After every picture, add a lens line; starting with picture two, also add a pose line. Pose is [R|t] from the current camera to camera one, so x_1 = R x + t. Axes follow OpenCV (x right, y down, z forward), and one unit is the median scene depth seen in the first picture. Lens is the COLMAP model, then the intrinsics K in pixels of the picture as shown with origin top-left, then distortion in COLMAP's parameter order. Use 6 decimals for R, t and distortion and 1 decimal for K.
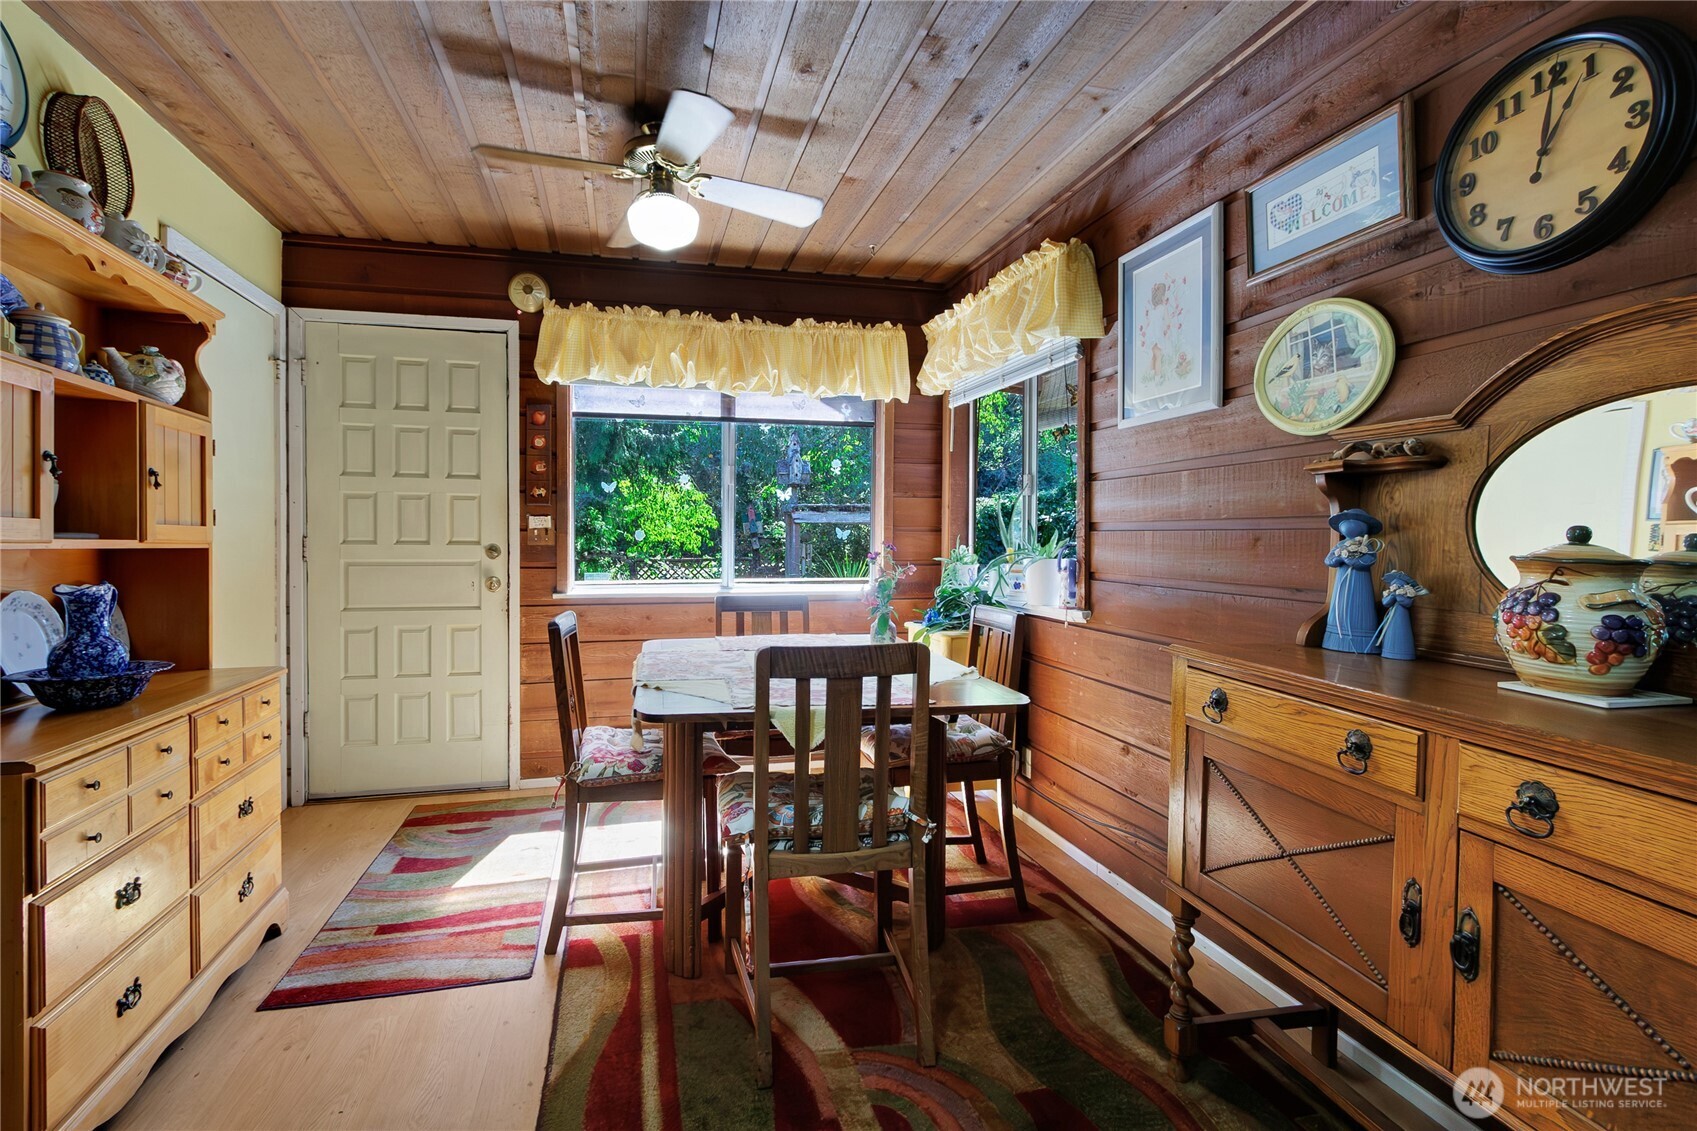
lens RADIAL K [[842.1, 0, 803.3], [0, 842.1, 546.9], [0, 0, 1]] dist [0.002397, -0.000760]
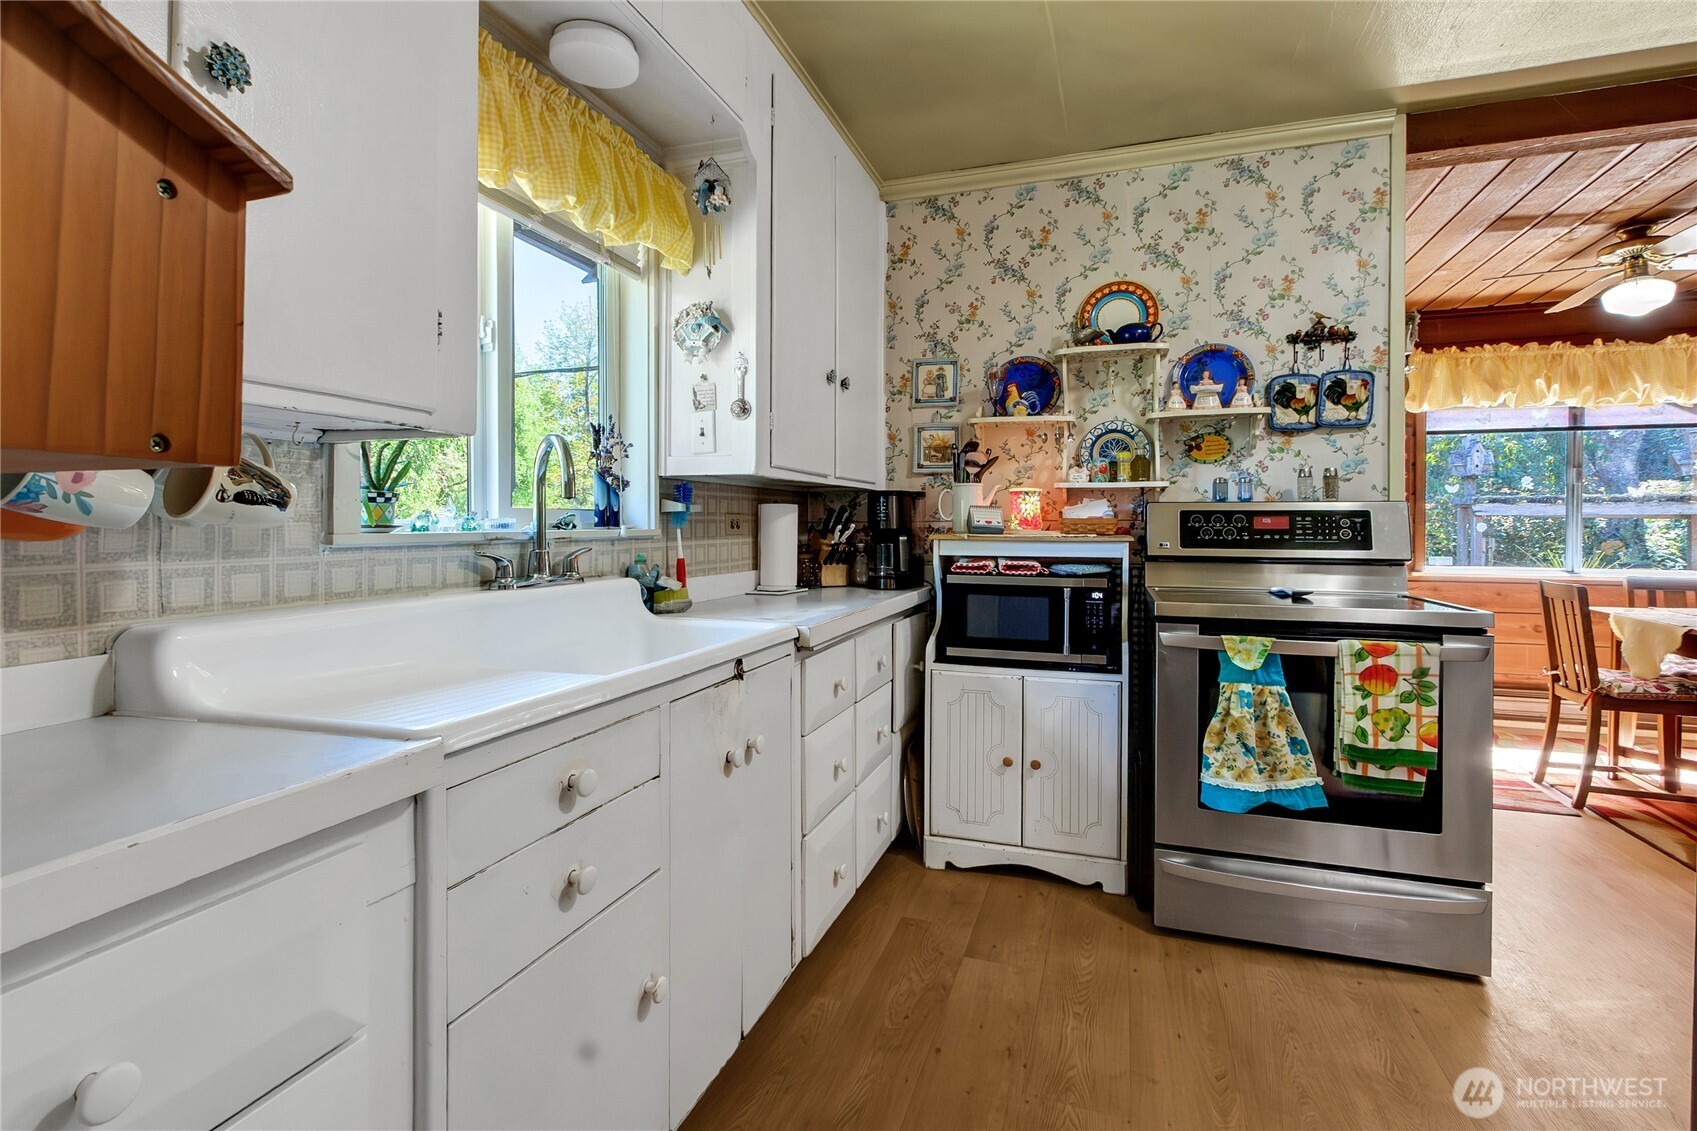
lens RADIAL K [[804.6, 0, 851.9], [0, 804.6, 518.3], [0, 0, 1]] dist [0.001483, 0.000020]
pose [[0.832949, -0.002756, -0.553342, -0.599061], [-0.011503, 0.999685, -0.022296, 0.018380], [0.553229, 0.024937, 0.832656, -0.927694]]
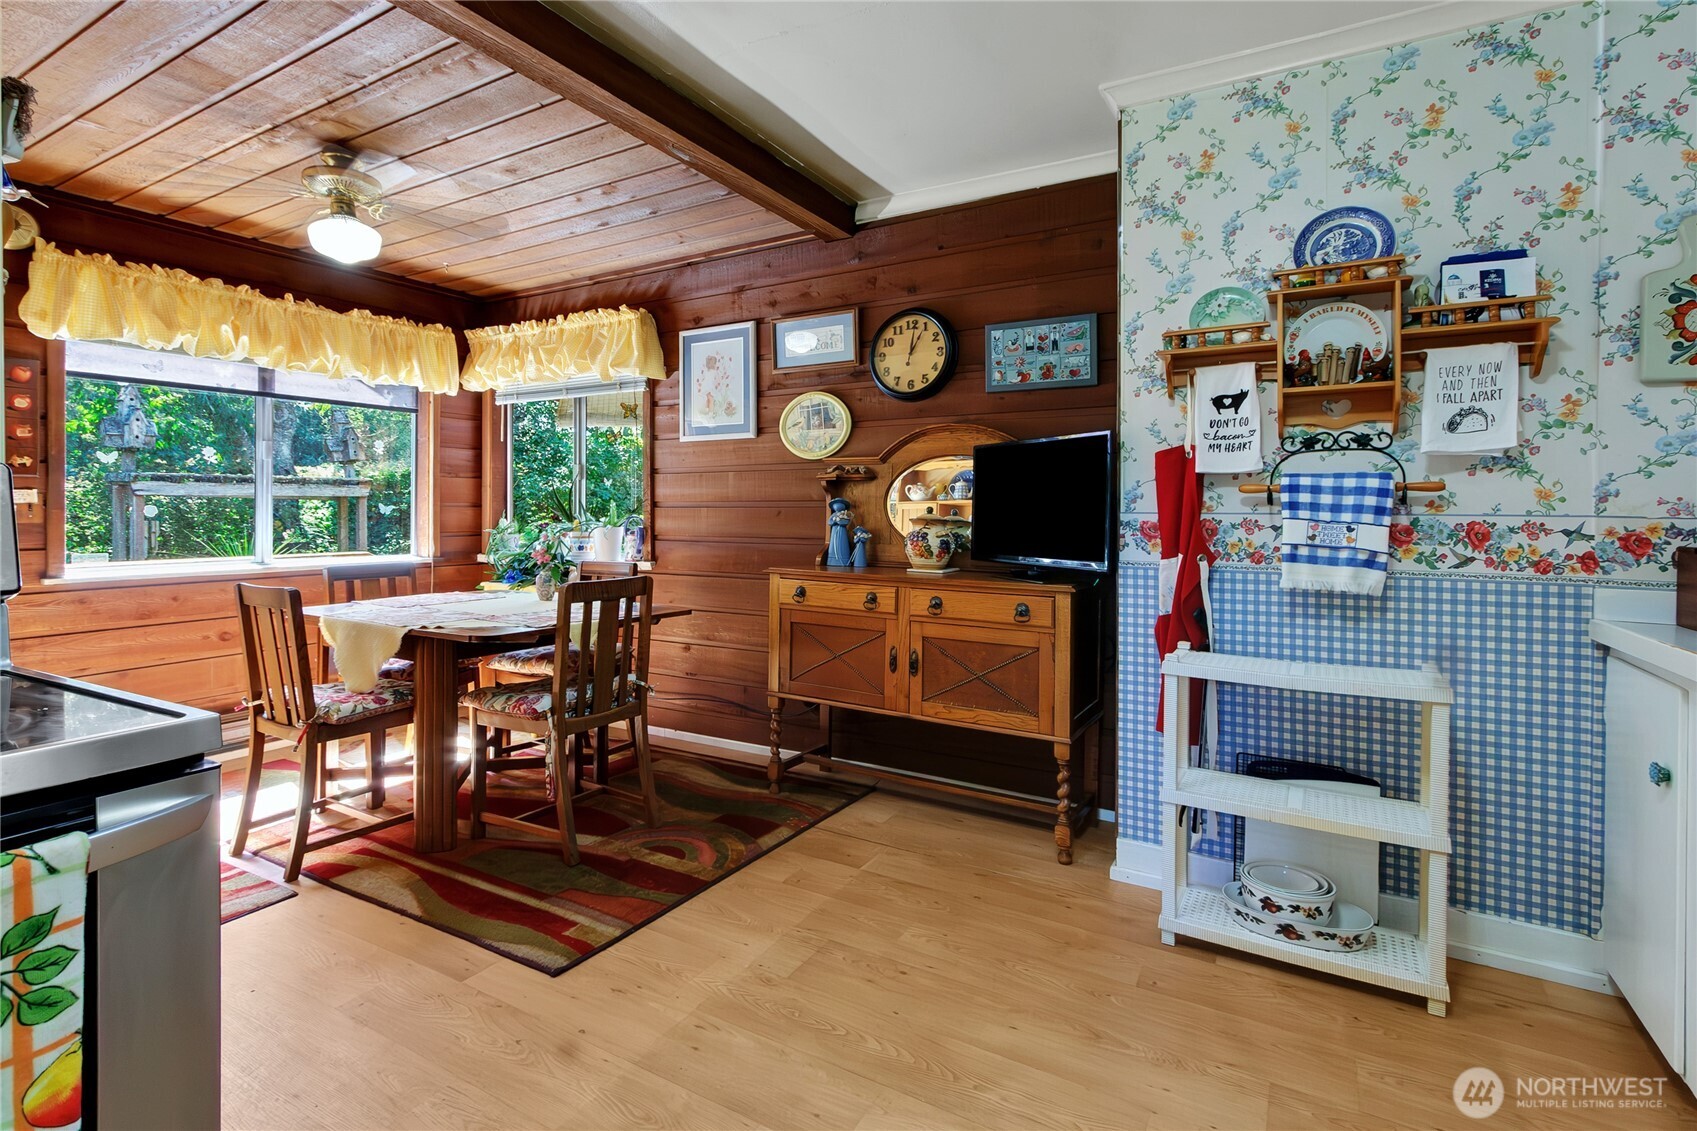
lens RADIAL K [[804.6, 0, 851.9], [0, 804.6, 518.3], [0, 0, 1]] dist [0.001483, 0.000020]
pose [[0.695529, -0.009537, 0.718435, -0.569684], [0.011378, 0.999933, 0.002259, 0.001346], [-0.718408, 0.006604, 0.695591, -0.308754]]
